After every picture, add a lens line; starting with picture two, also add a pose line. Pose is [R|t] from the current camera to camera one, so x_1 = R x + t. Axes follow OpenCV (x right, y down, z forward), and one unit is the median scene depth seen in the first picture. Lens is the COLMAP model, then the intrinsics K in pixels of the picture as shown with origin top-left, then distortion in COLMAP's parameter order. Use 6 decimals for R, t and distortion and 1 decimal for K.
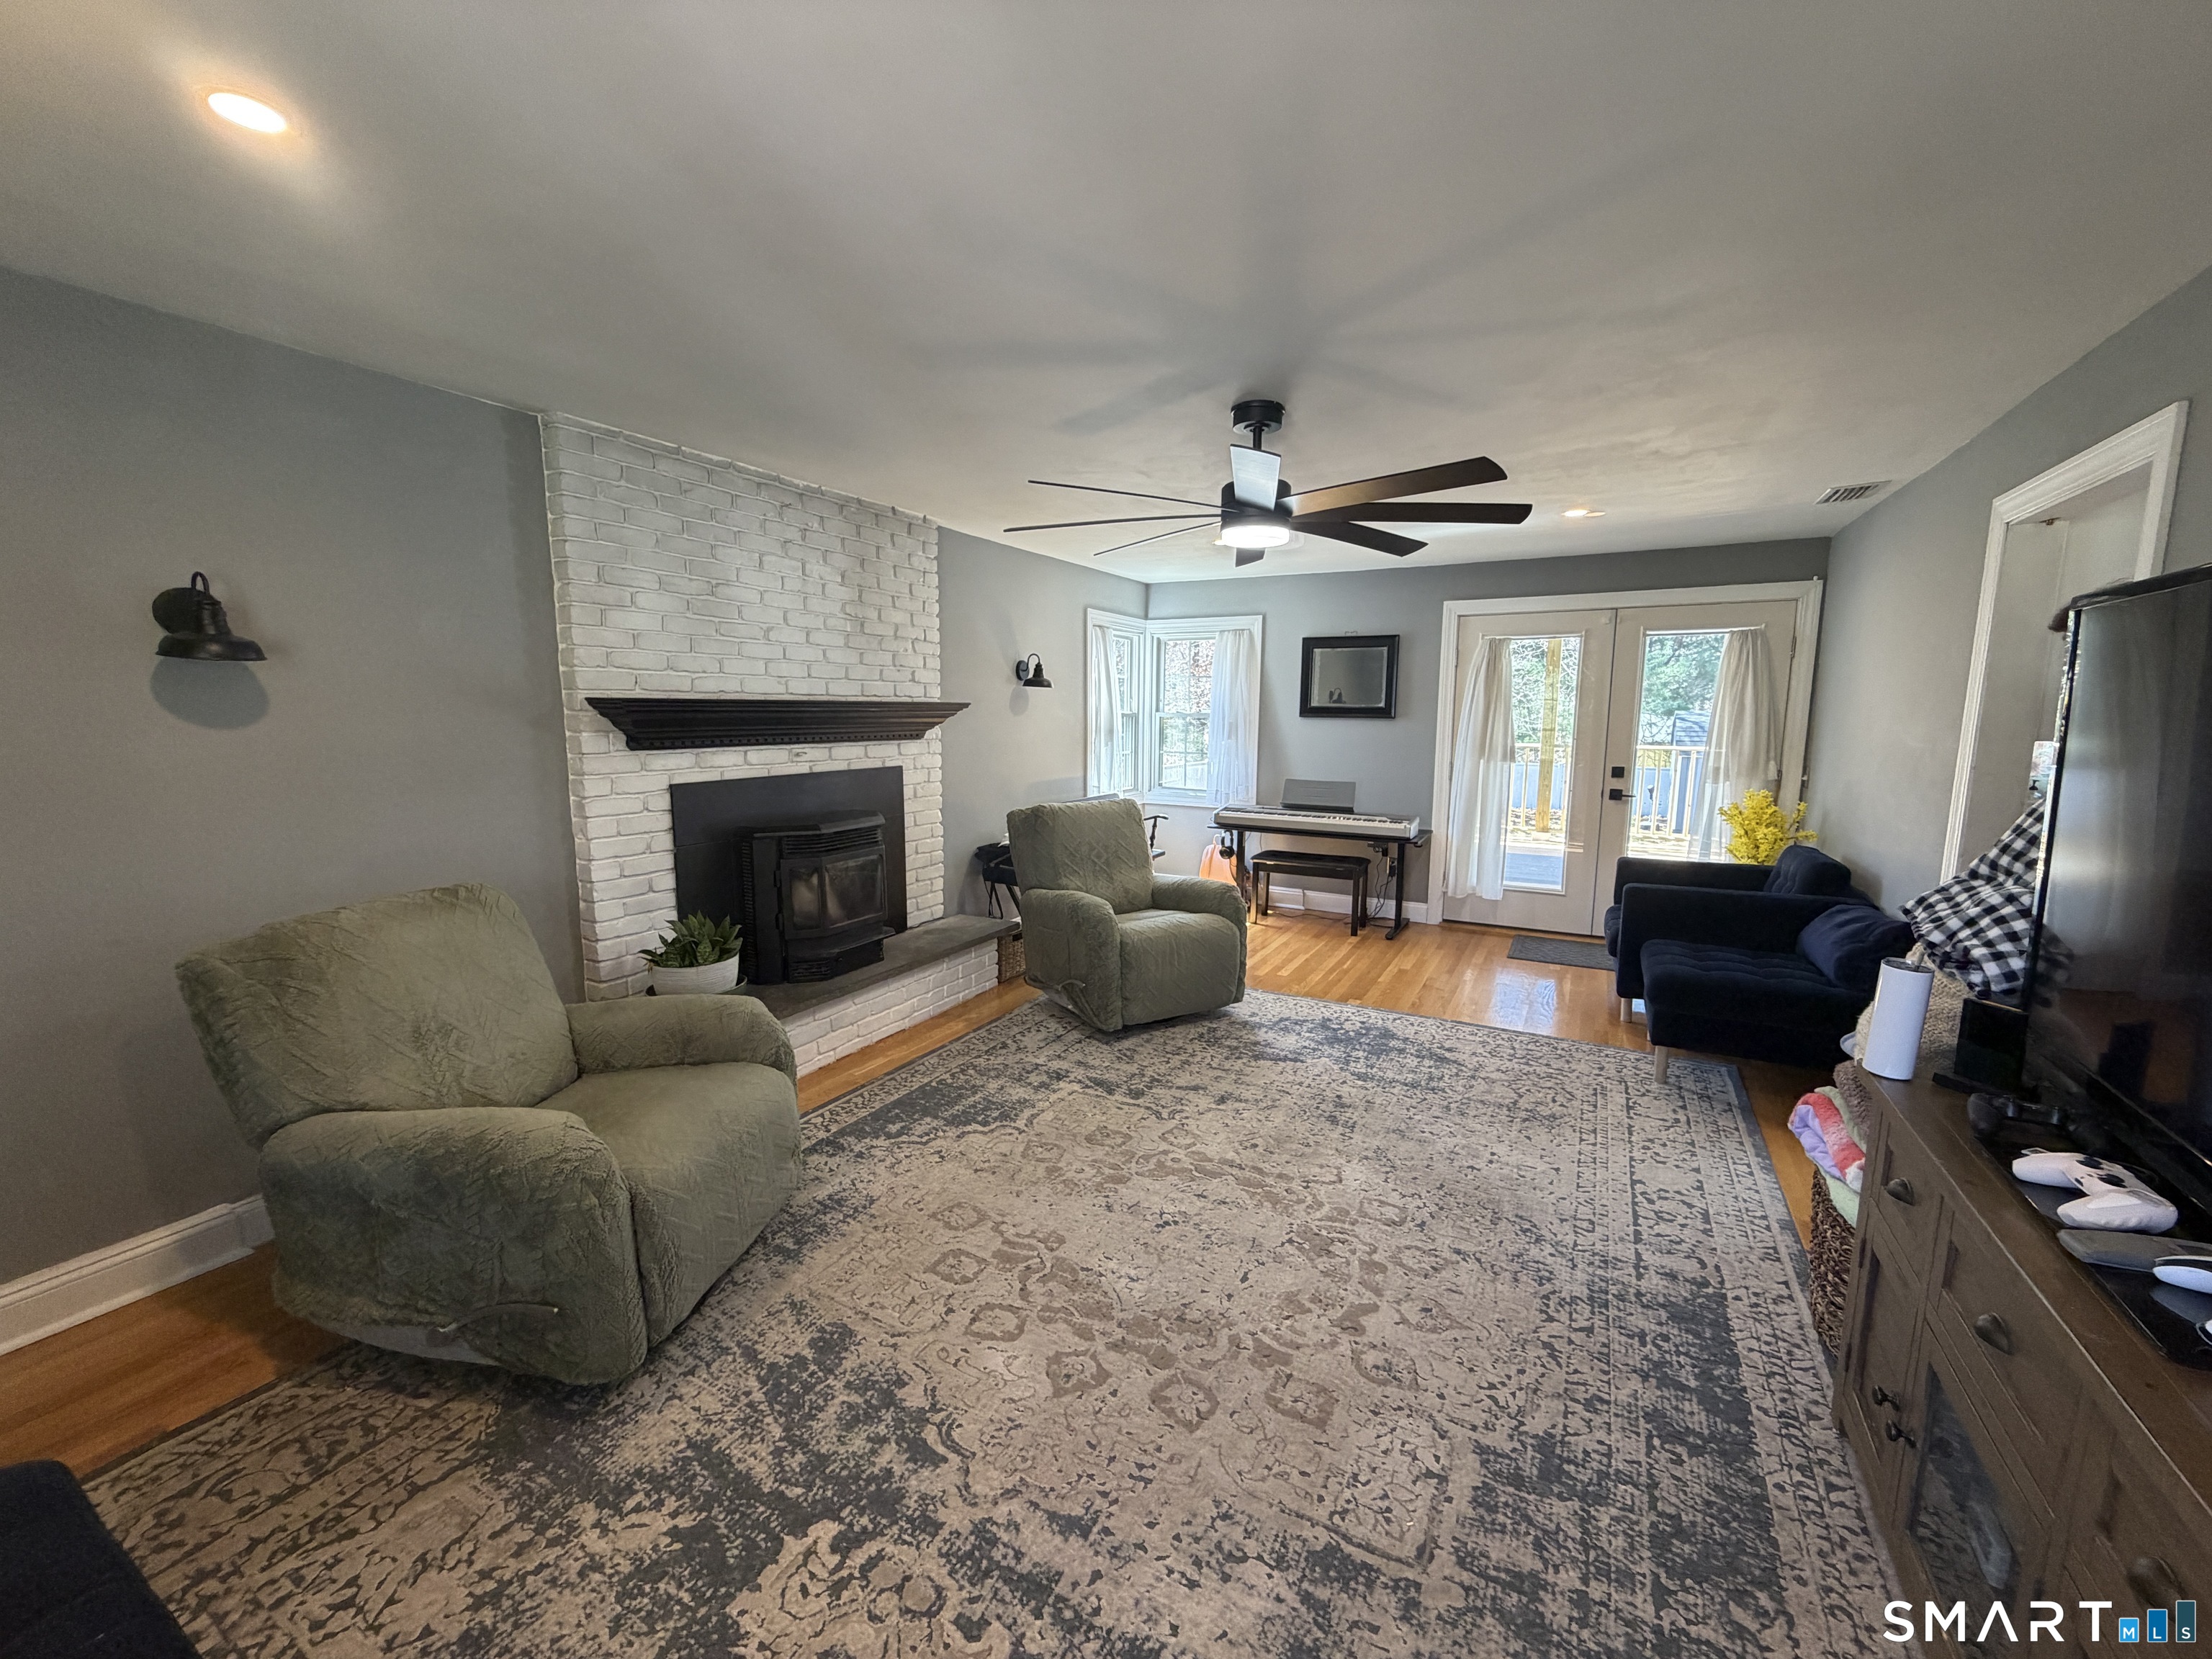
lens RADIAL K [[874.5, 0, 1102.0], [0, 874.5, 831.6], [0, 0, 1]] dist [-0.000566, 0.000119]
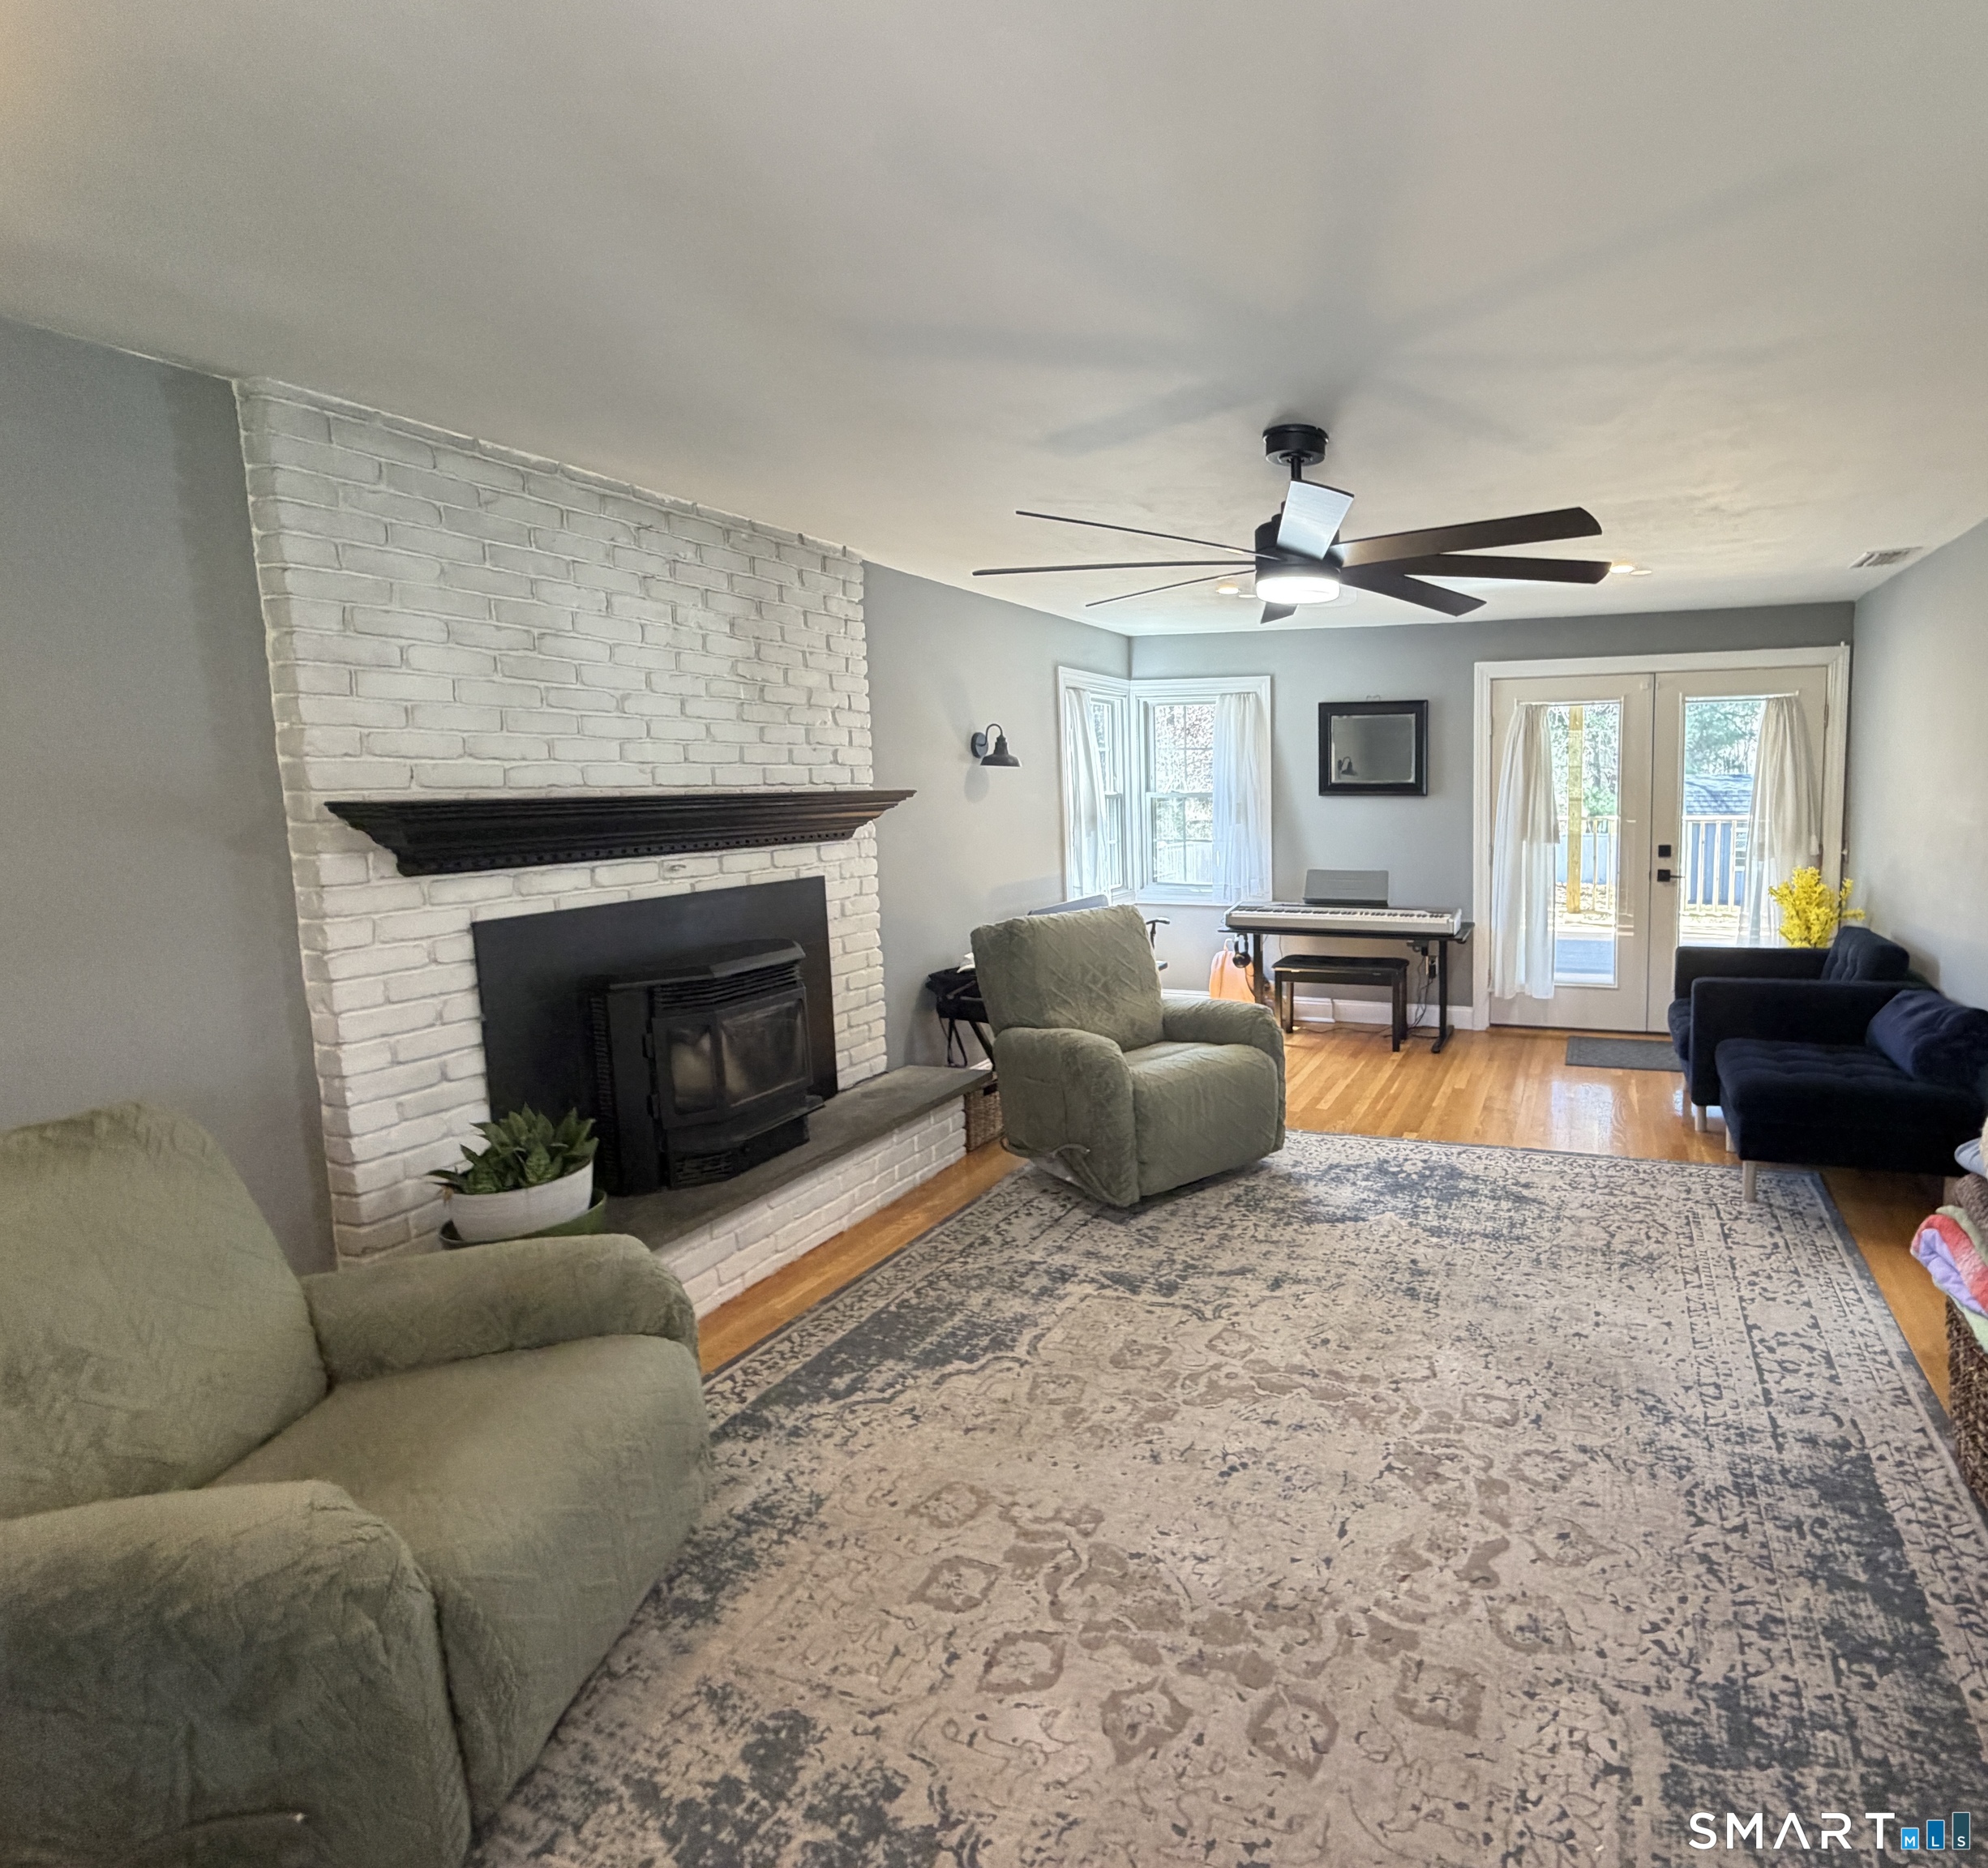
lens RADIAL K [[1022.8, 0, 1286.7], [0, 1022.8, 885.8], [0, 0, 1]] dist [0.000132, -0.000416]
pose [[0.973764, -0.039472, 0.224110, -0.053086], [0.046209, 0.998622, -0.024896, -0.036046], [-0.222819, 0.034598, 0.974246, 0.077044]]
